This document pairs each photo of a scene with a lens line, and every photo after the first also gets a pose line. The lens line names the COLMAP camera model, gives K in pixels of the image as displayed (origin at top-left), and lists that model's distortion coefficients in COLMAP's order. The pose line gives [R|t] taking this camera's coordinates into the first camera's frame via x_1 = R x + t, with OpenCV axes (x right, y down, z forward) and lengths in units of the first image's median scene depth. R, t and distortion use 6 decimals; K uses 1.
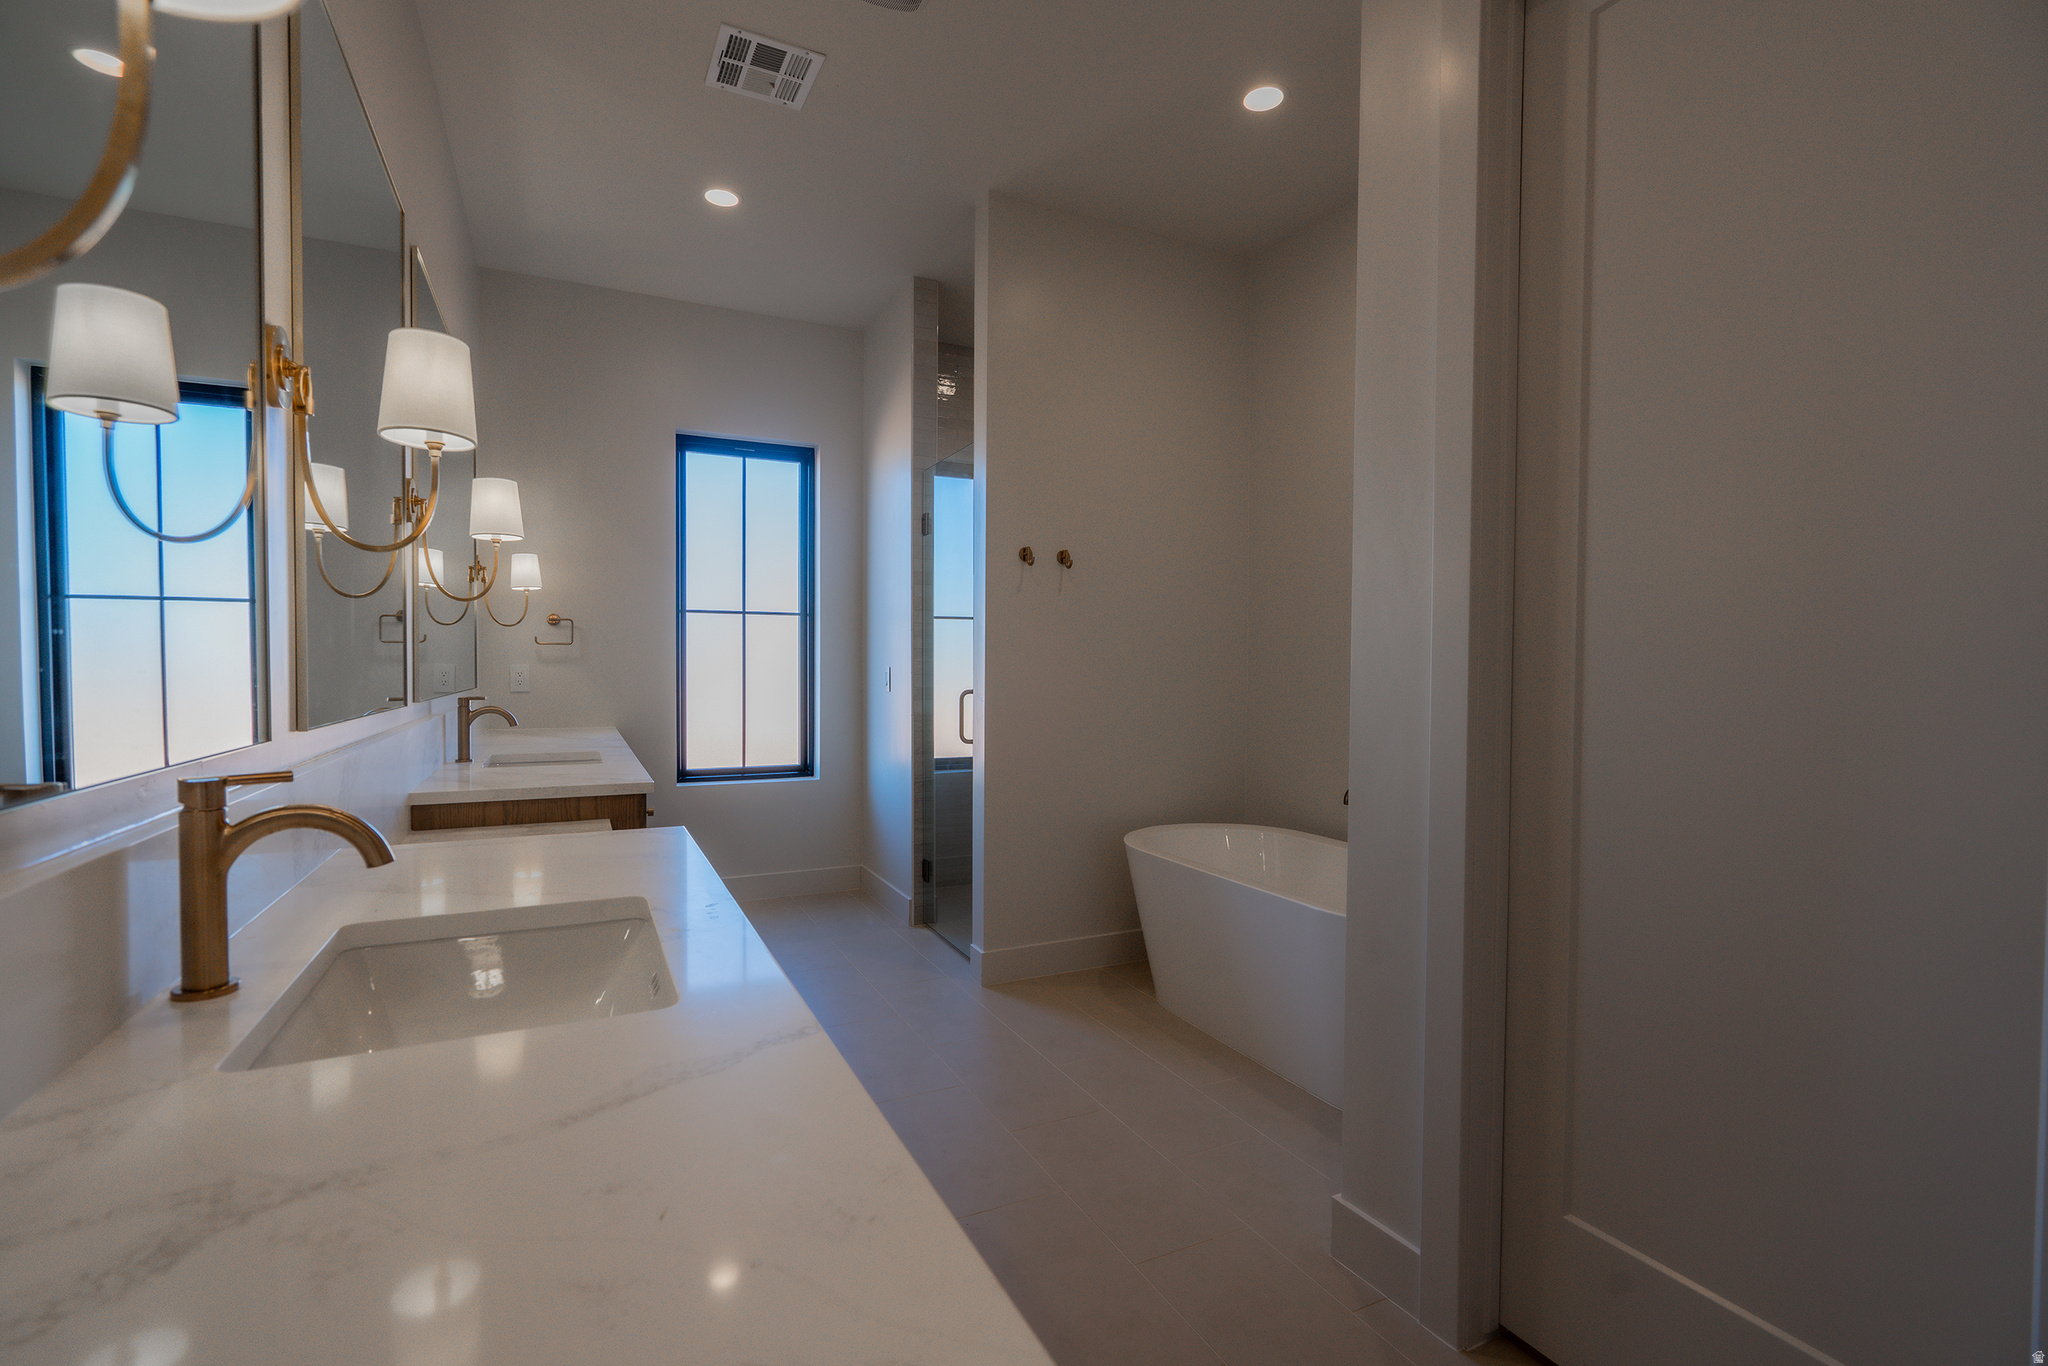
lens RADIAL K [[925.8, 0, 1022.5], [0, 925.8, 687.6], [0, 0, 1]] dist [-0.000109, -0.000321]
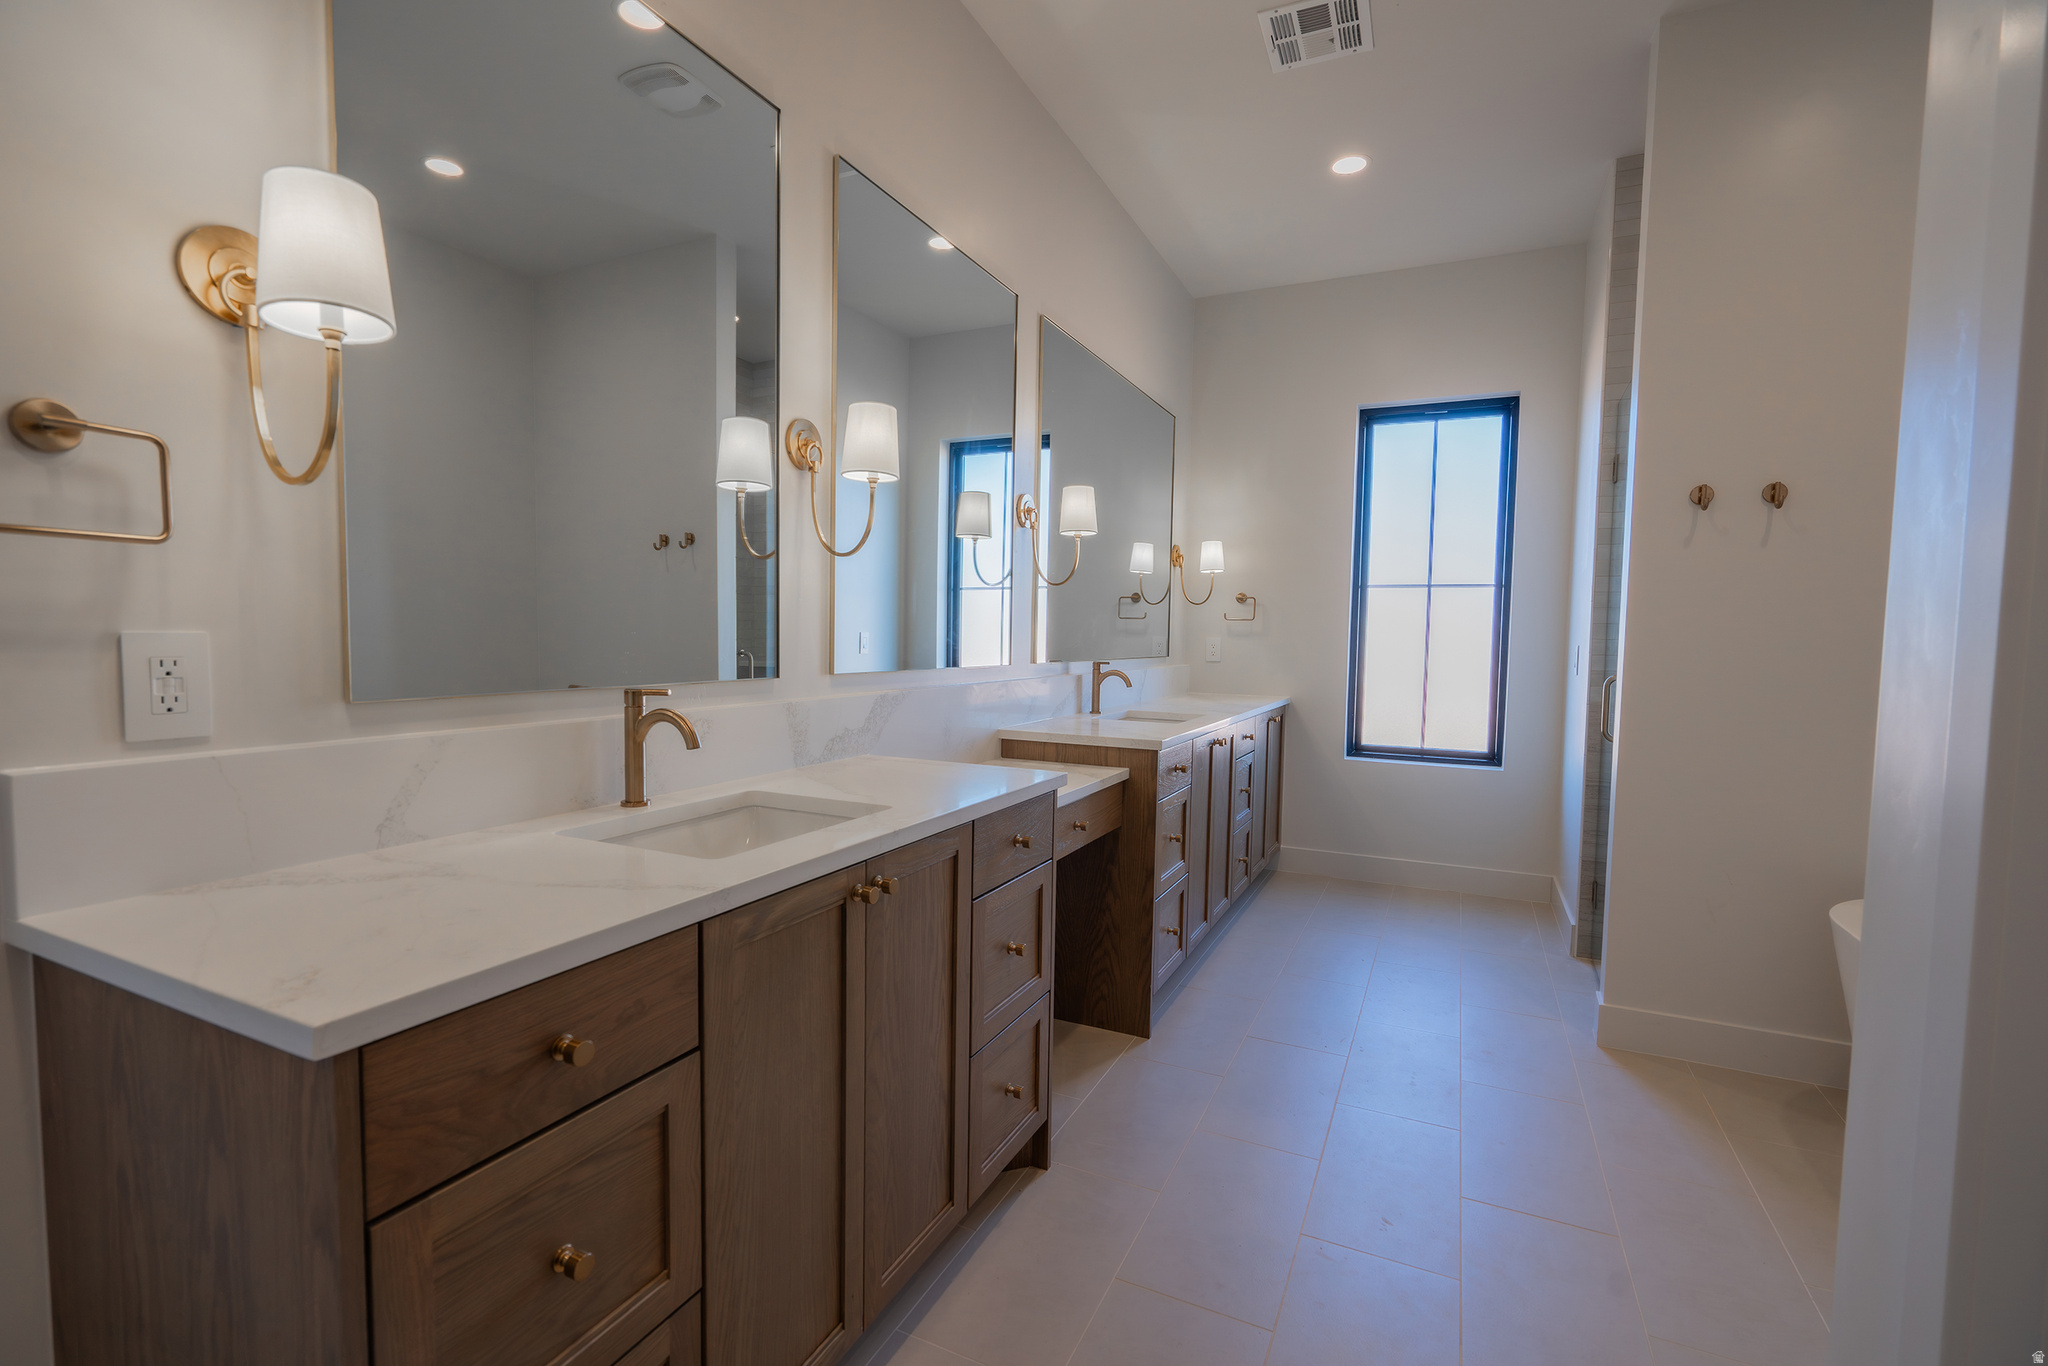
lens RADIAL K [[925.8, 0, 1022.5], [0, 925.8, 687.6], [0, 0, 1]] dist [-0.000109, -0.000321]
pose [[0.620433, 0.052736, -0.782484, 0.214521], [-0.033372, 0.998608, 0.040841, -0.001788], [0.783549, 0.000774, 0.621329, 0.094700]]
